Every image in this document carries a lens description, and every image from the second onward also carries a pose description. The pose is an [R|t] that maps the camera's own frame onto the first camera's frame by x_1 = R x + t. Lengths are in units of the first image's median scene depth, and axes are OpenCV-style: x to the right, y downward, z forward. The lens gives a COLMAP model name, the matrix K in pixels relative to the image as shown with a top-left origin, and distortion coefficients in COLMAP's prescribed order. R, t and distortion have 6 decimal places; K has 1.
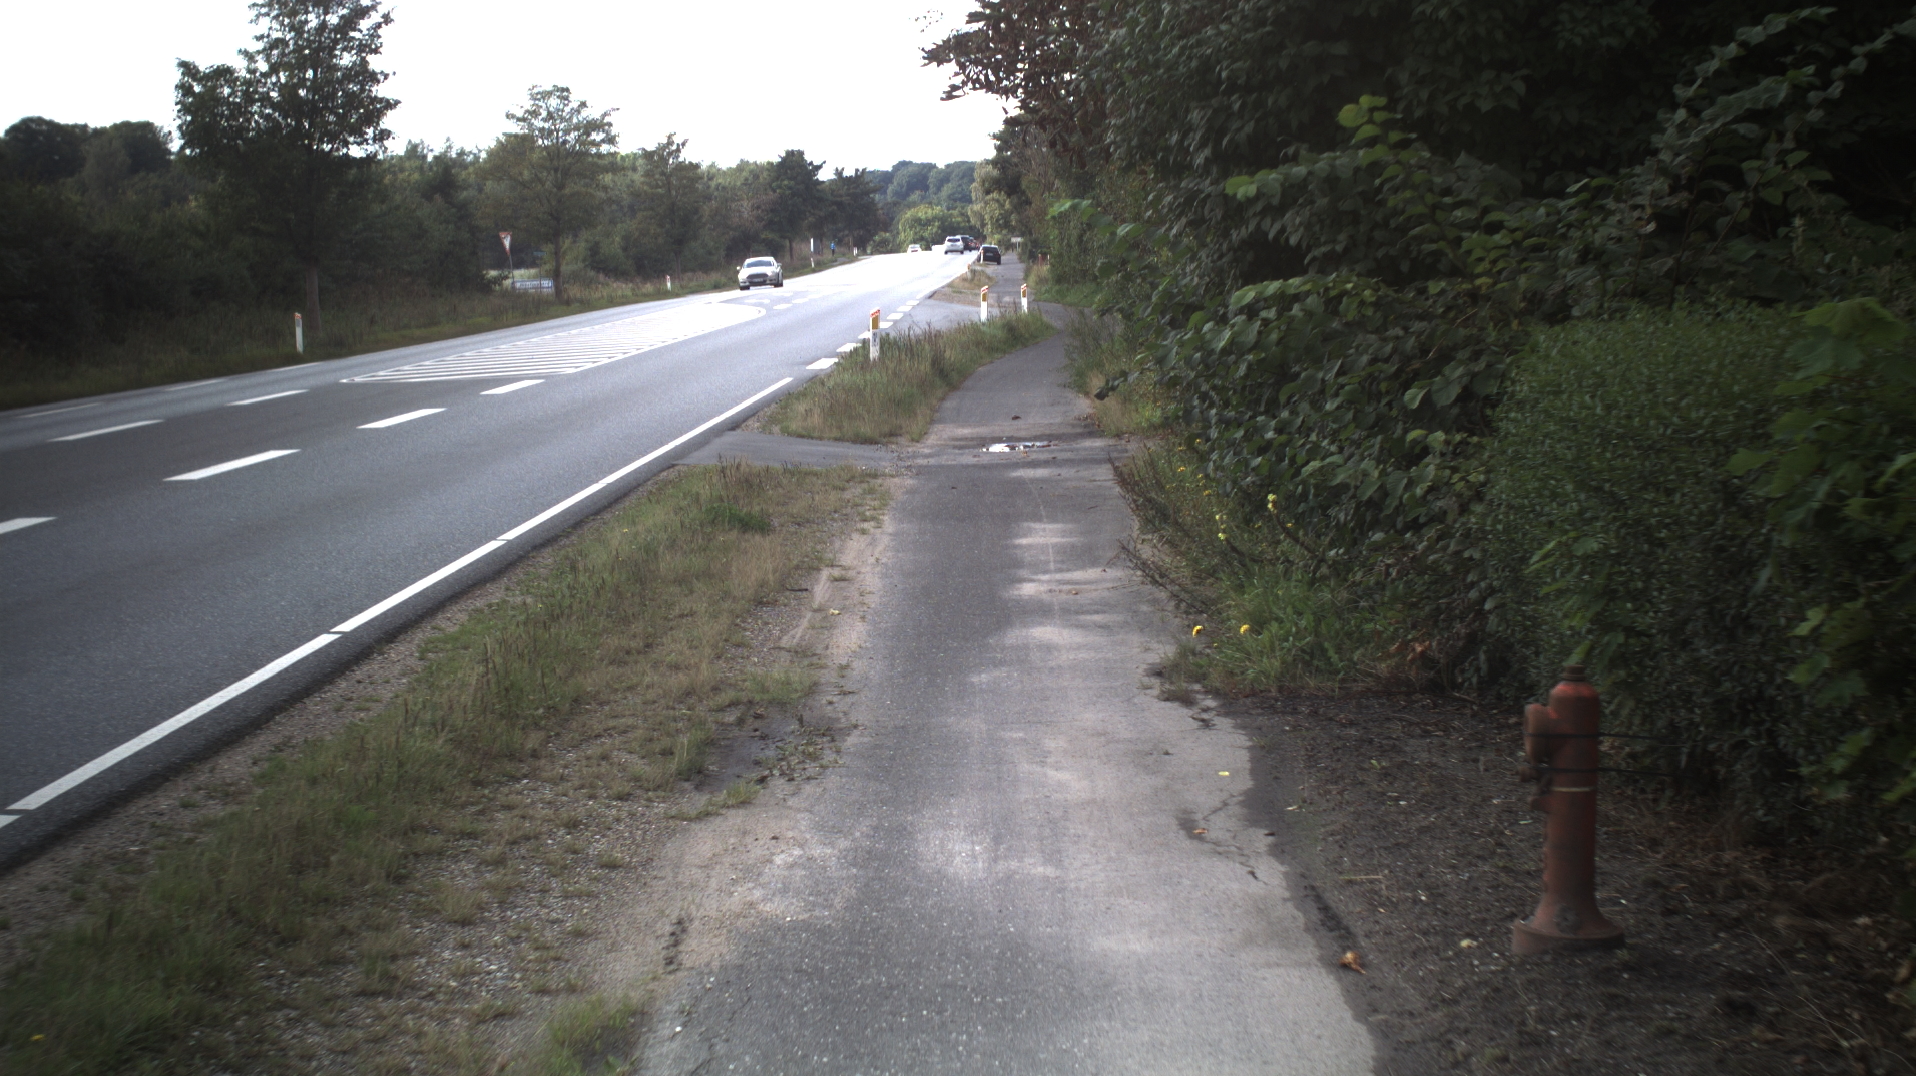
lens RADIAL K [[1765.1, 0, 1026.6], [0, 1765.1, 537.4], [0, 0, 1]] dist [-0.080917, -0.009270]
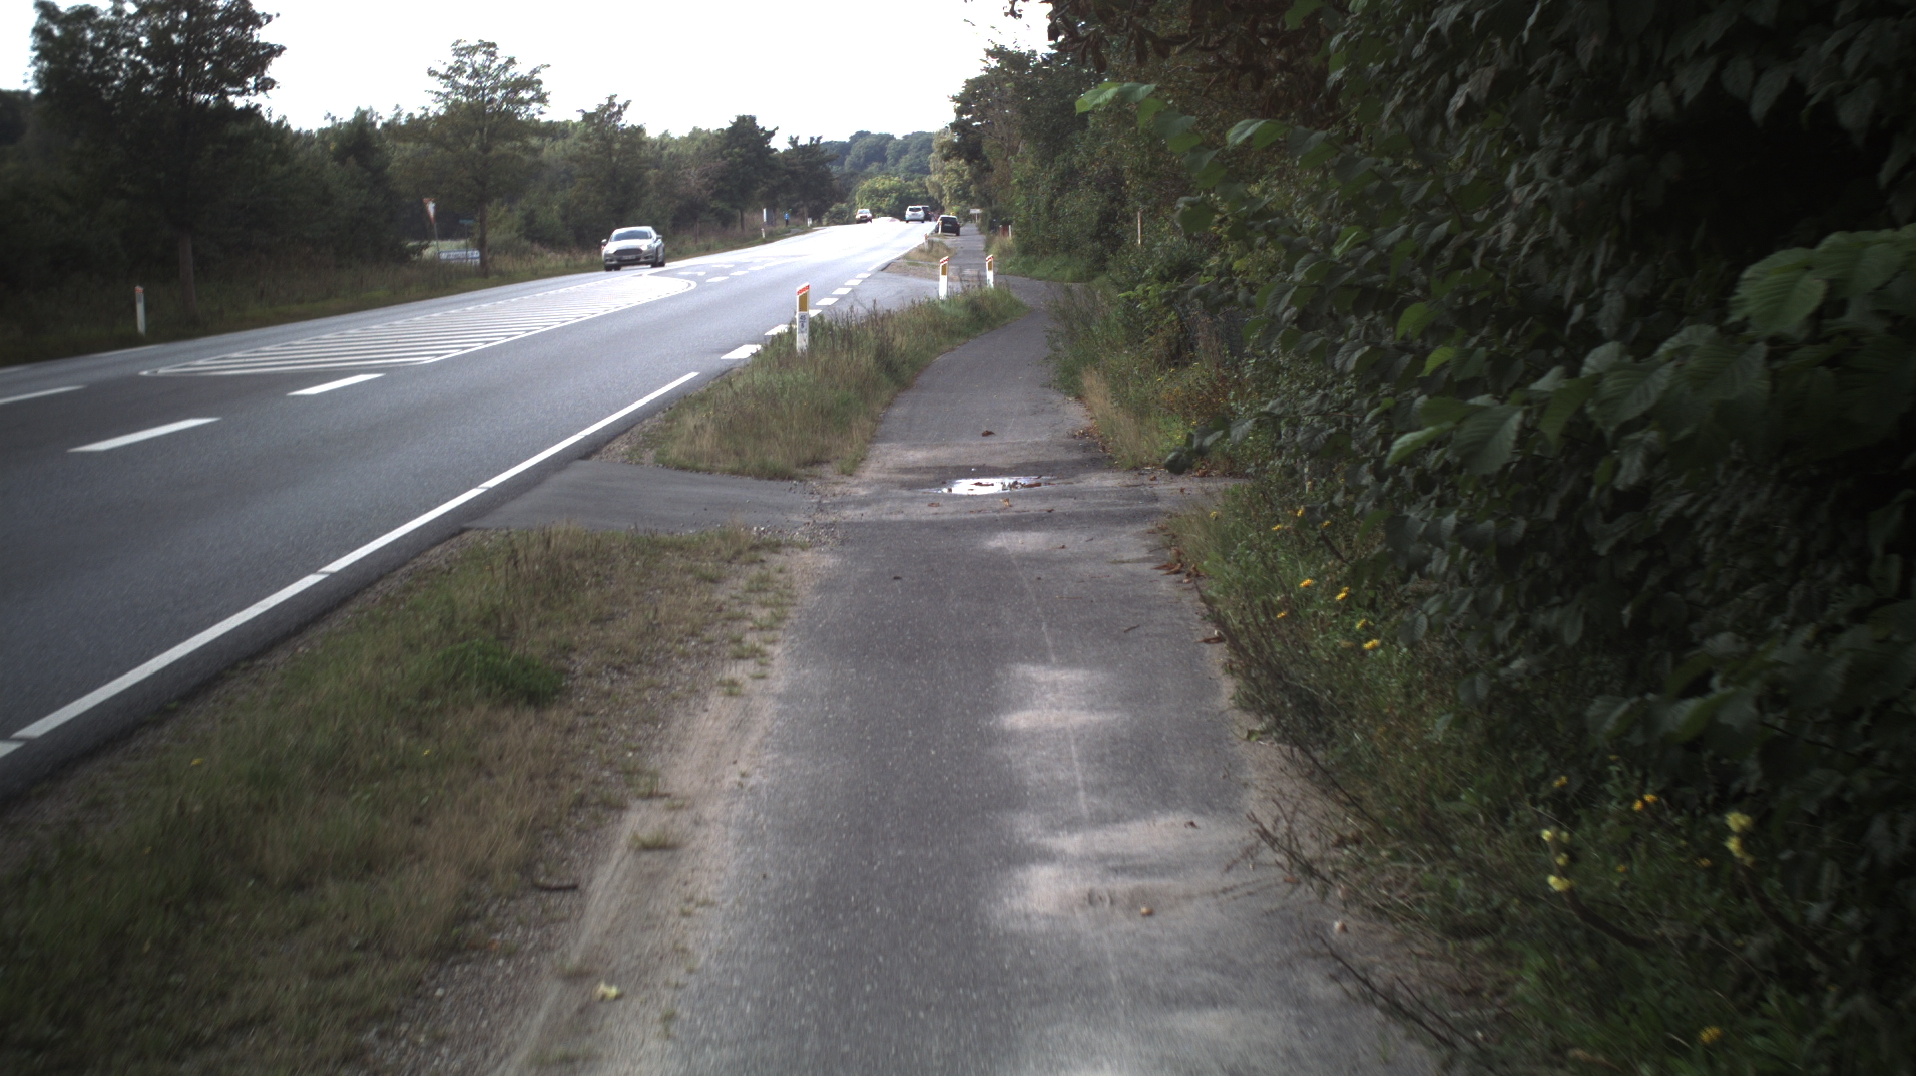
lens RADIAL K [[1764.9, 0, 958.0], [0, 1764.9, 538.0], [0, 0, 1]] dist [-0.082334, 0.005310]
pose [[0.999886, 0.005340, -0.014107, -0.003986], [-0.005120, 0.999866, 0.015574, -0.018447], [0.014189, -0.015500, 0.999779, 0.135902]]
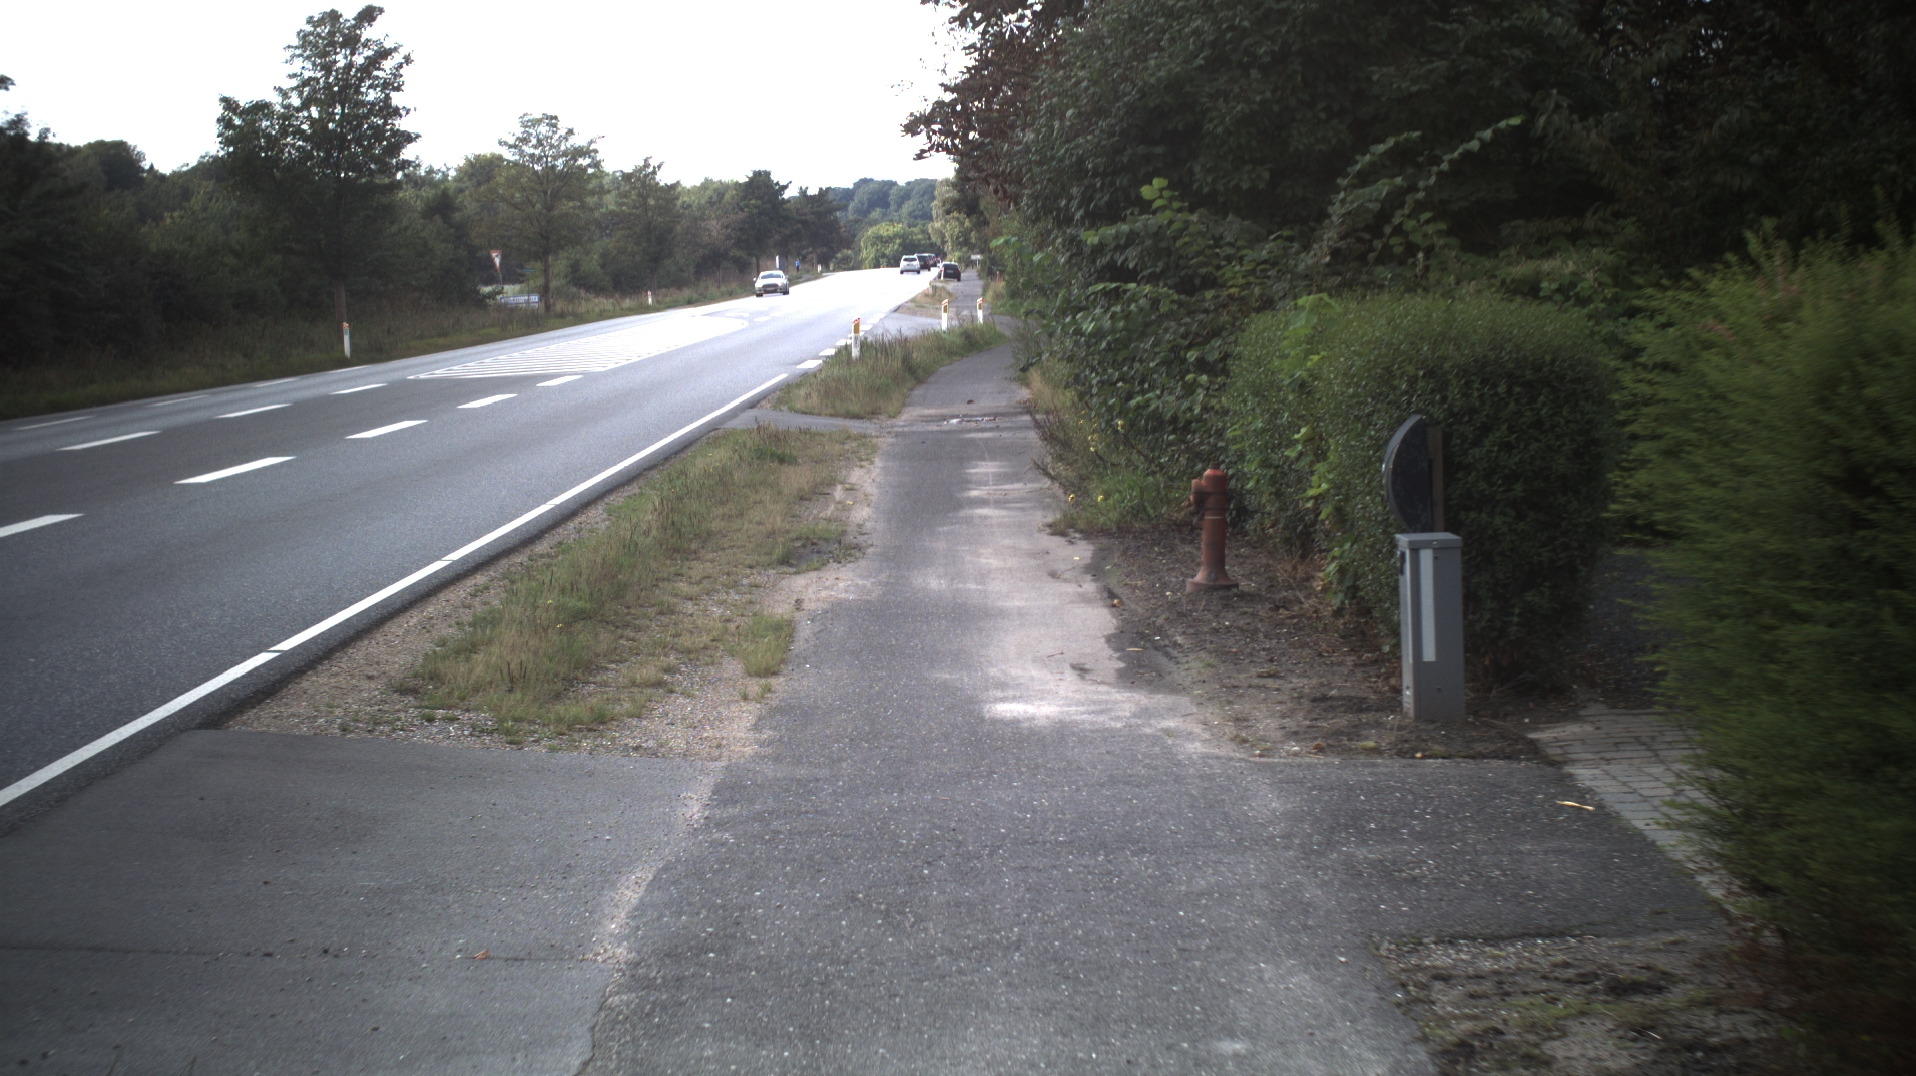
lens RADIAL K [[1764.4, 0, 1002.6], [0, 1764.4, 533.8], [0, 0, 1]] dist [-0.078662, -0.003707]
pose [[0.999961, -0.000905, 0.008779, 0.003055], [0.001003, 0.999937, -0.011208, 0.020871], [-0.008768, 0.011216, 0.999899, -0.134572]]
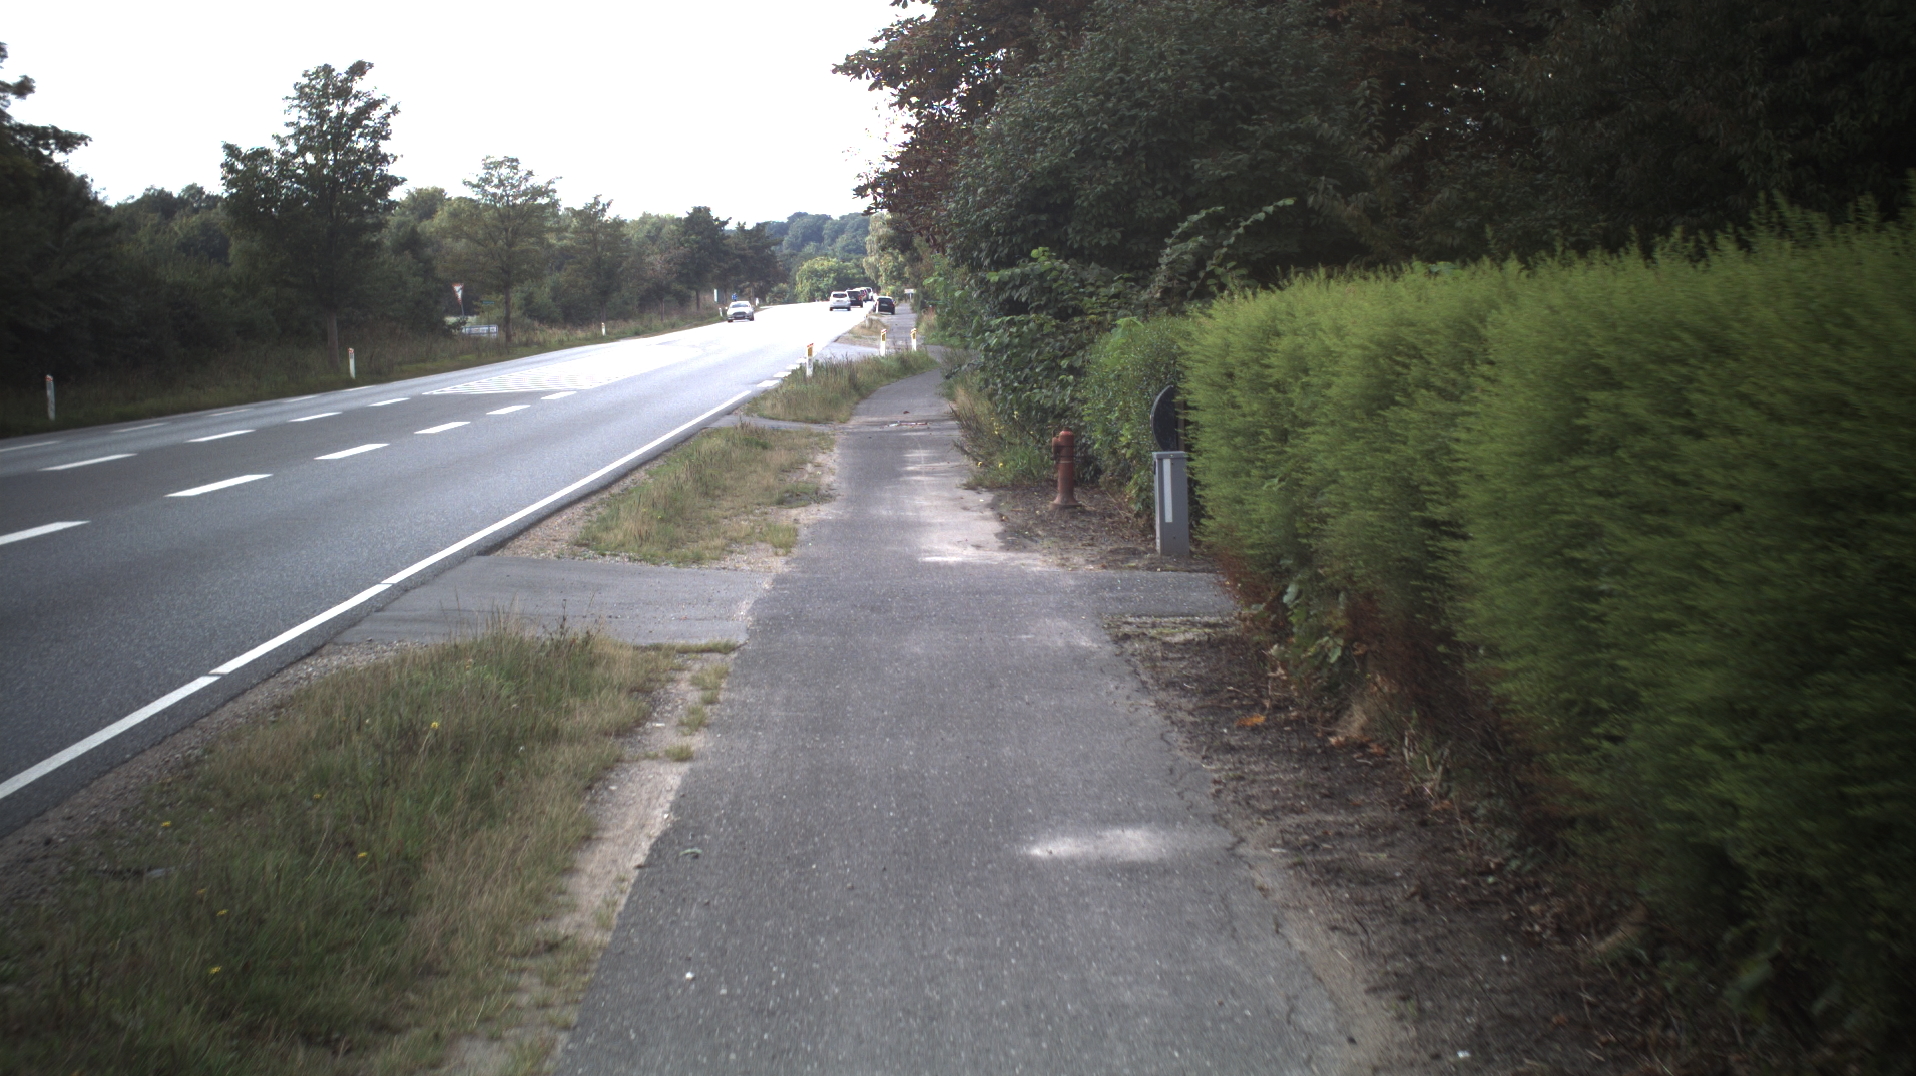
lens RADIAL K [[1764.9, 0, 958.0], [0, 1764.9, 538.0], [0, 0, 1]] dist [-0.082334, 0.005310]
pose [[0.999766, 0.000558, 0.021639, 0.003013], [0.000044, 0.999613, -0.027819, 0.042843], [-0.021646, 0.027813, 0.999379, -0.268552]]
